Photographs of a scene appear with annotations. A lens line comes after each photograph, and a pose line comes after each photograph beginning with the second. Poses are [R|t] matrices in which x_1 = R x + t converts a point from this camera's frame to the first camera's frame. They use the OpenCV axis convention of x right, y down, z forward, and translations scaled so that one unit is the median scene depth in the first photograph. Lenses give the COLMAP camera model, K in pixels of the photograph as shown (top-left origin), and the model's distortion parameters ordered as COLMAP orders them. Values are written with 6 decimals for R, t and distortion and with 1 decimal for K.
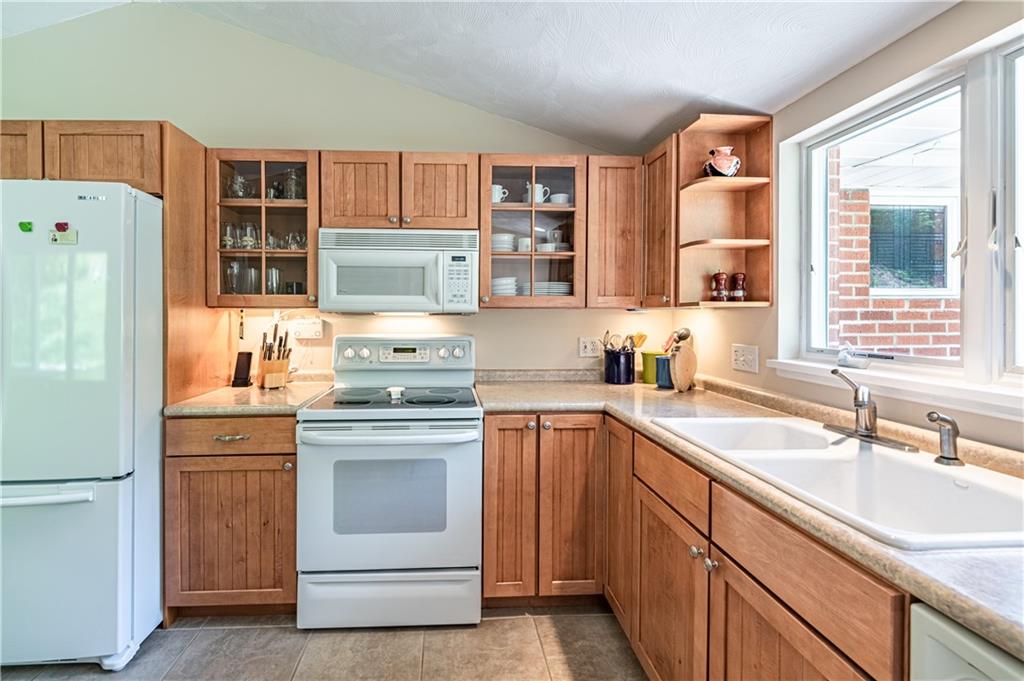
lens RADIAL K [[434.9, 0, 467.1], [0, 434.9, 313.6], [0, 0, 1]] dist [-0.000865, -0.000787]
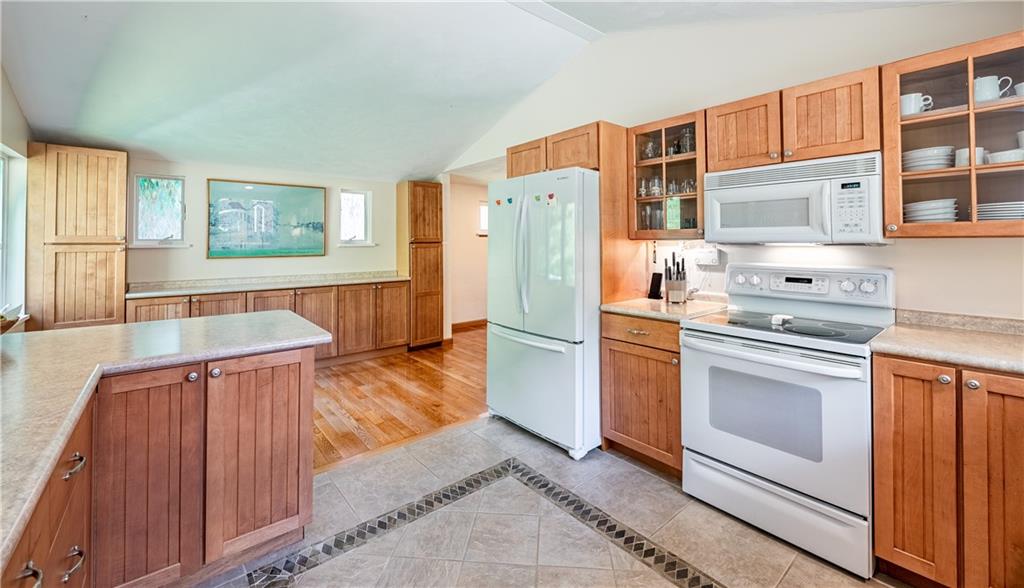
lens RADIAL K [[413.8, 0, 514.6], [0, 413.8, 233.8], [0, 0, 1]] dist [0.000597, -0.000157]
pose [[0.608029, -0.019550, -0.793674, 0.248543], [0.003947, 0.999759, -0.021602, -0.005935], [0.793905, 0.010002, 0.607959, -0.120253]]
